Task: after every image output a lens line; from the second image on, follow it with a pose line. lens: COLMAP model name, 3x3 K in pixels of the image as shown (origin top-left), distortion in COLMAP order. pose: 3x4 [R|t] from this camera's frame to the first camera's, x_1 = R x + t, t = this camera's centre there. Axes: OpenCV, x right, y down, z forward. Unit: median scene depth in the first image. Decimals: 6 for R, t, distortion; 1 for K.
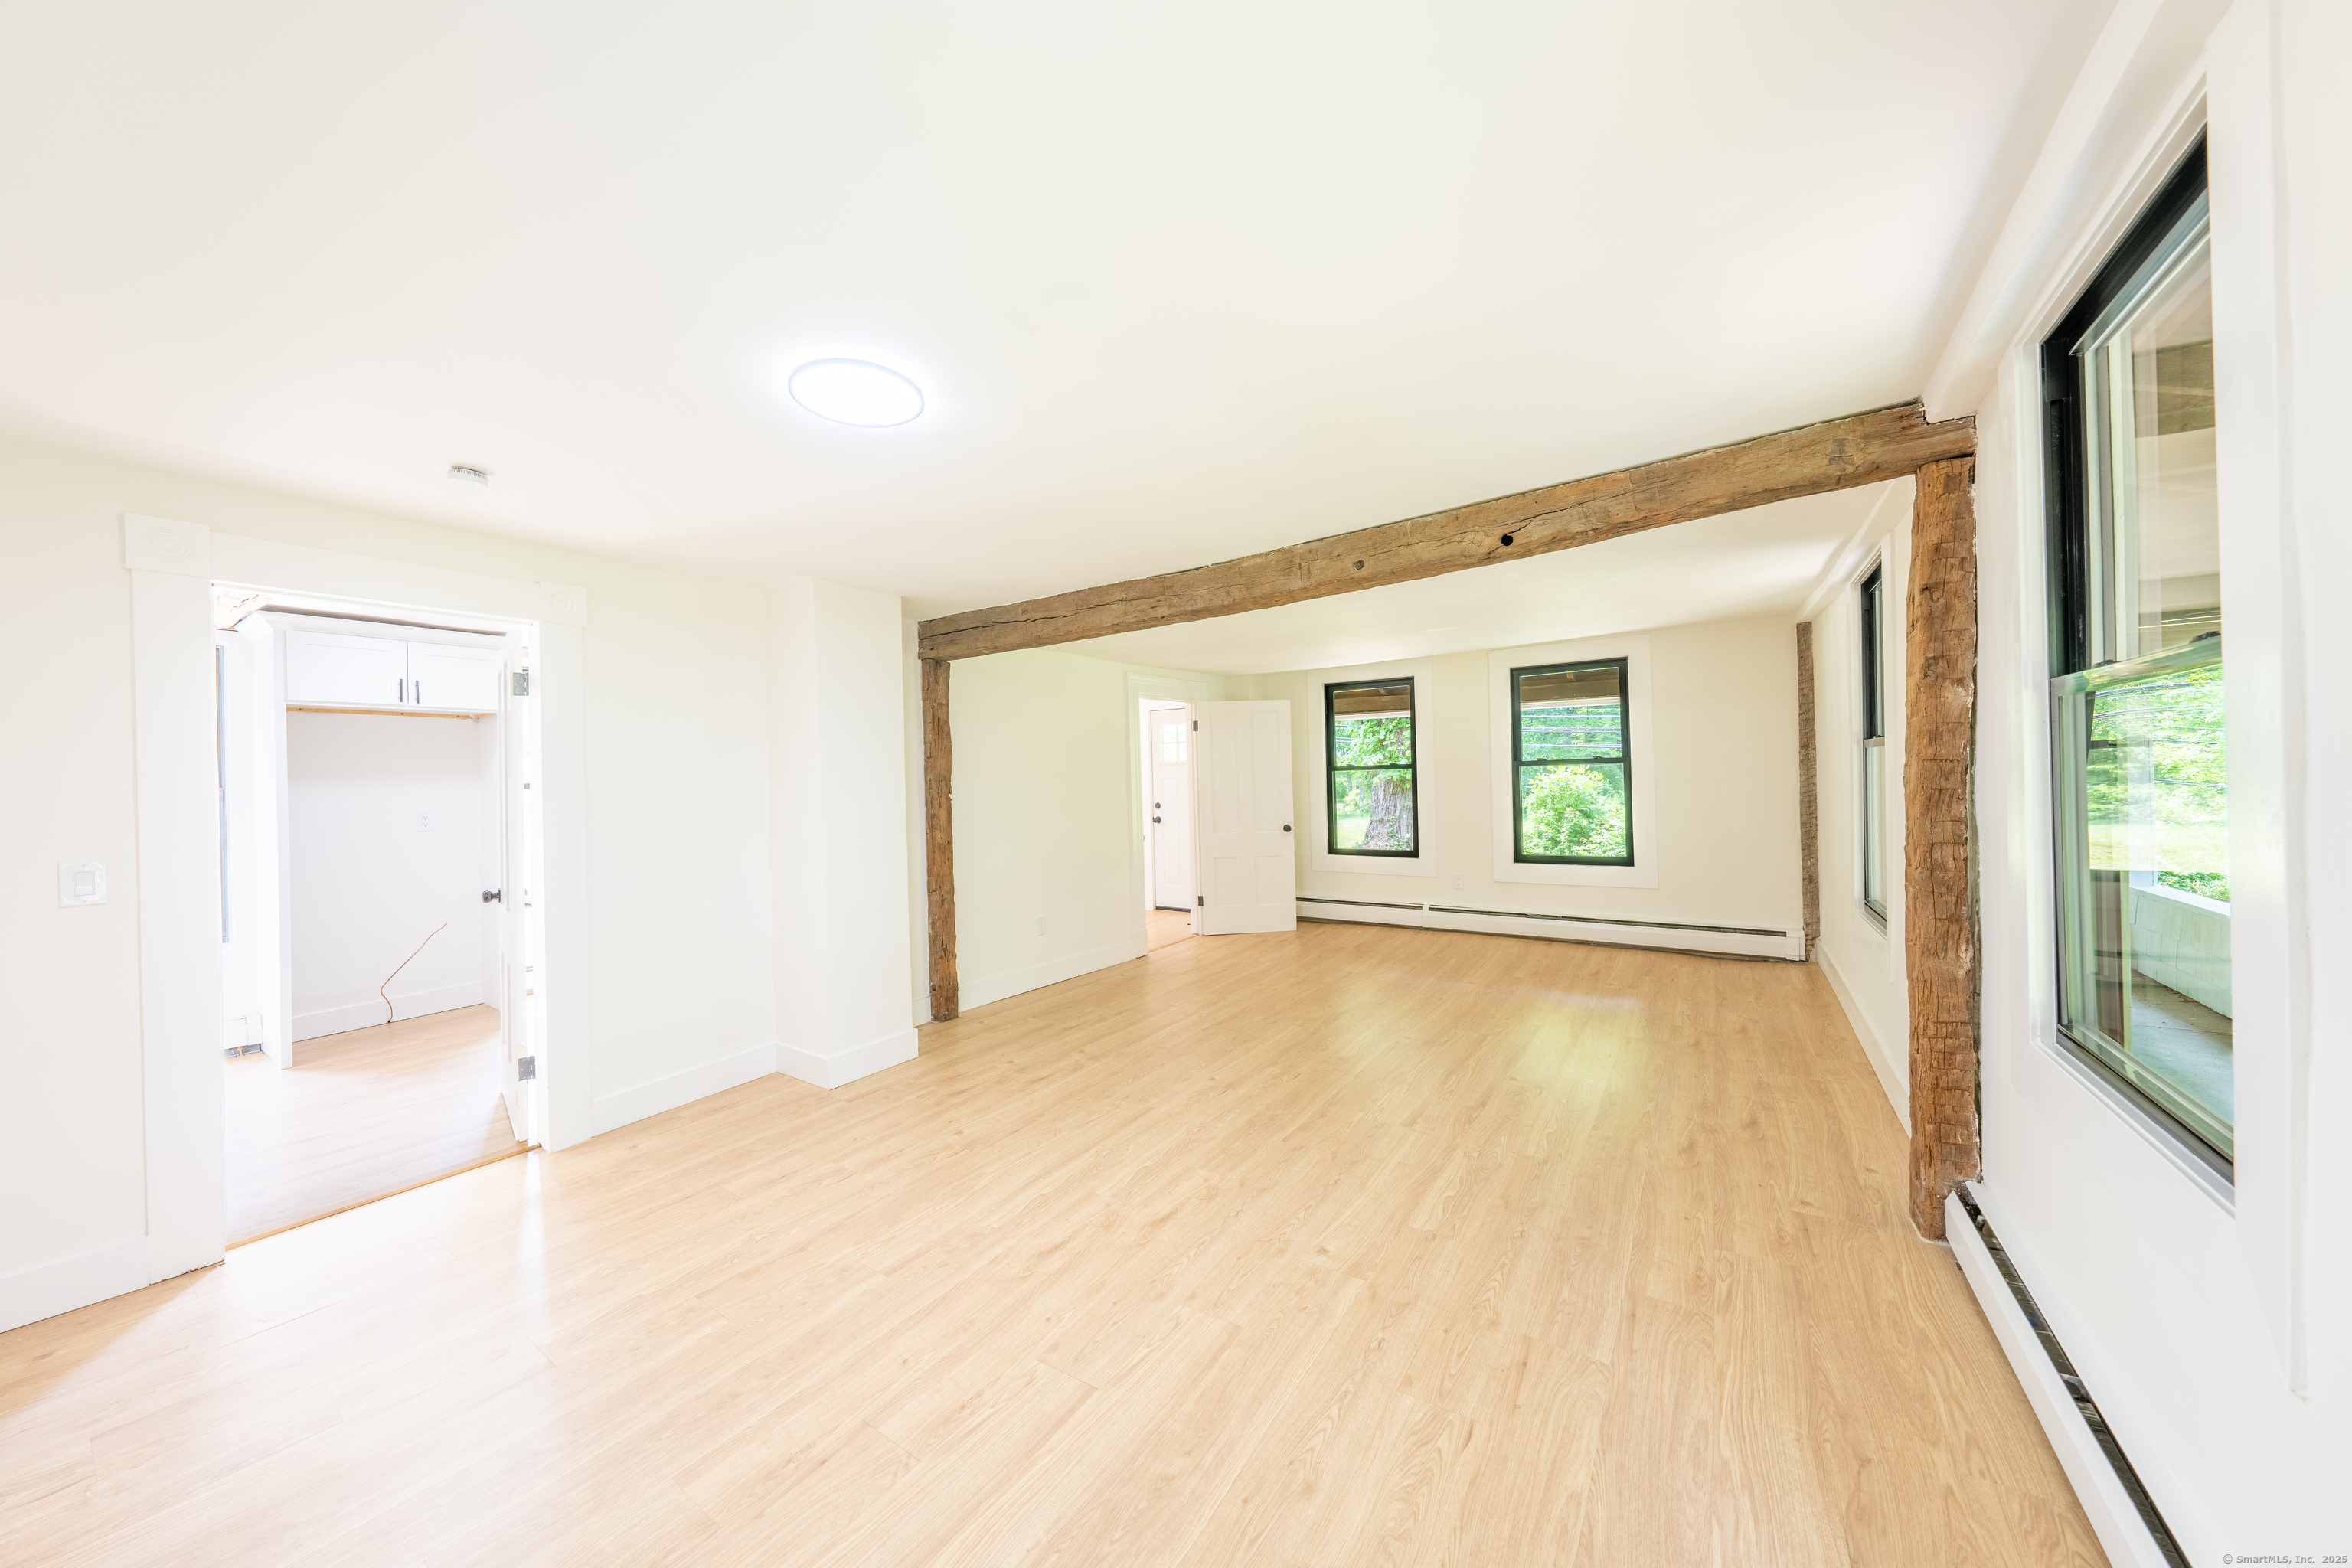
lens RADIAL K [[817.7, 0, 1172.9], [0, 817.7, 777.3], [0, 0, 1]] dist [-0.002916, -0.000568]
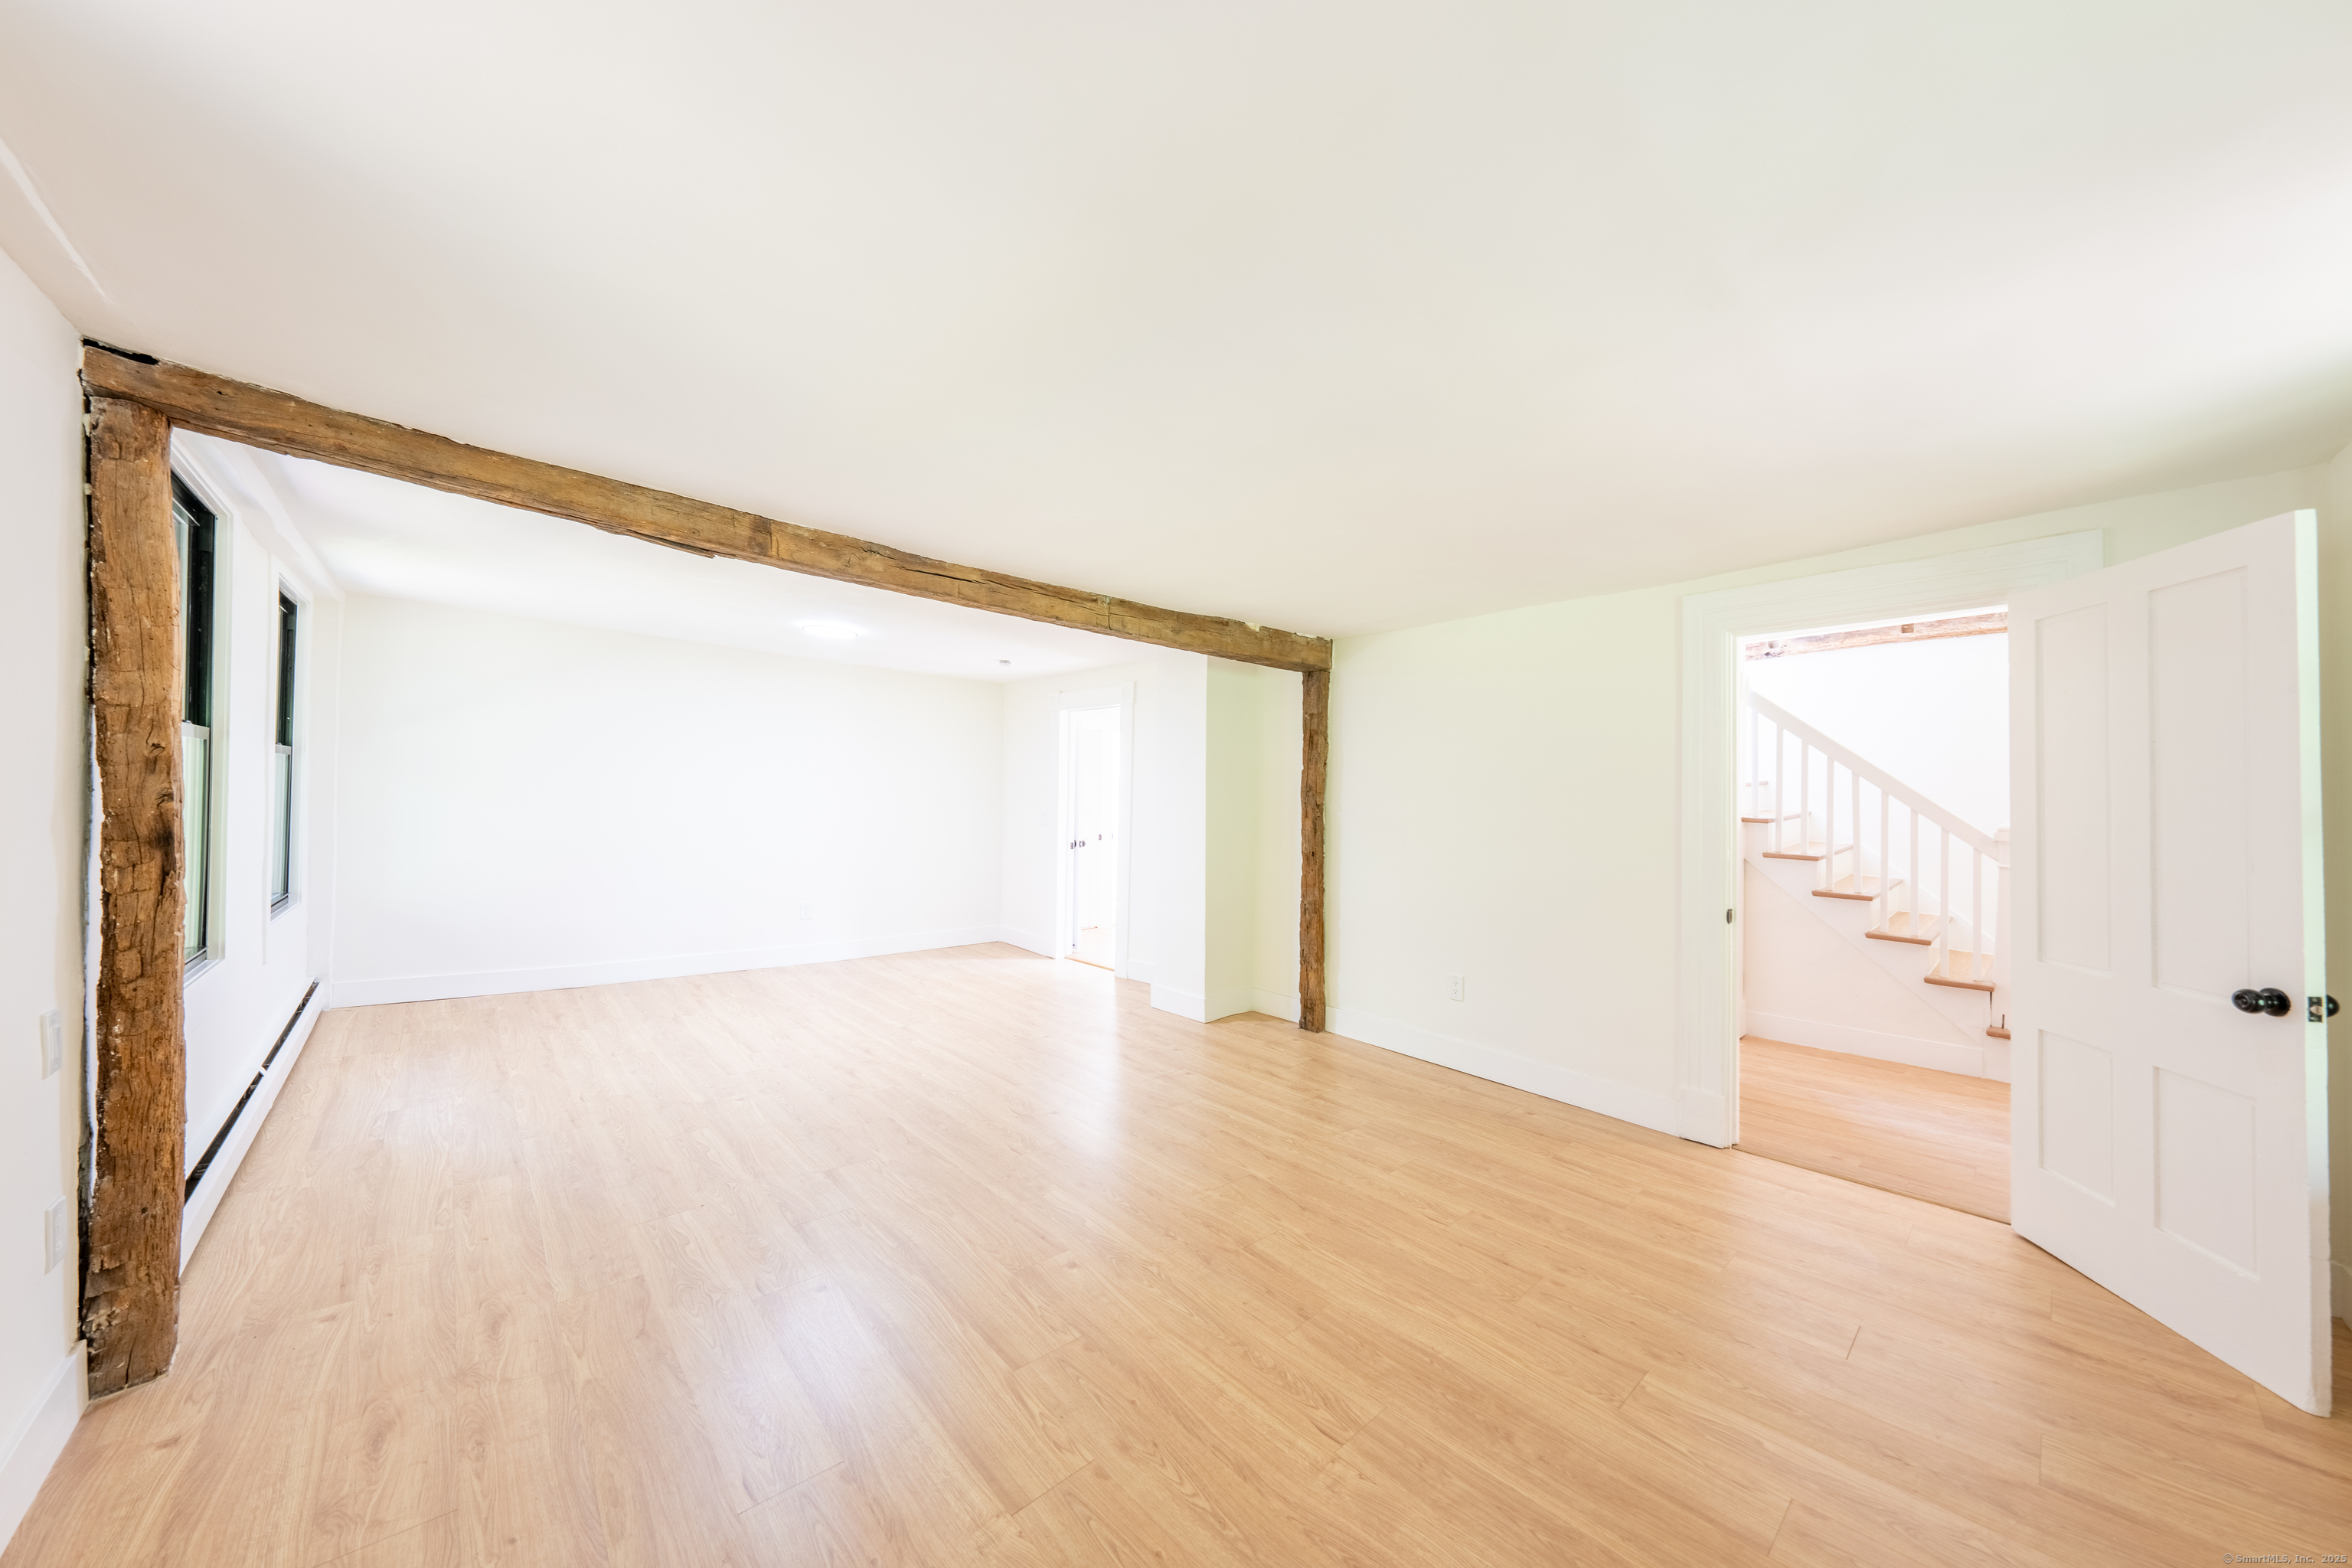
lens RADIAL K [[751.1, 0, 1174.2], [0, 751.1, 786.1], [0, 0, 1]] dist [0.001466, 0.000140]
pose [[-0.214557, 0.010048, -0.976660, 1.114450], [-0.005869, 0.999916, 0.011576, -0.037722], [0.976694, 0.008216, -0.214480, 1.671867]]
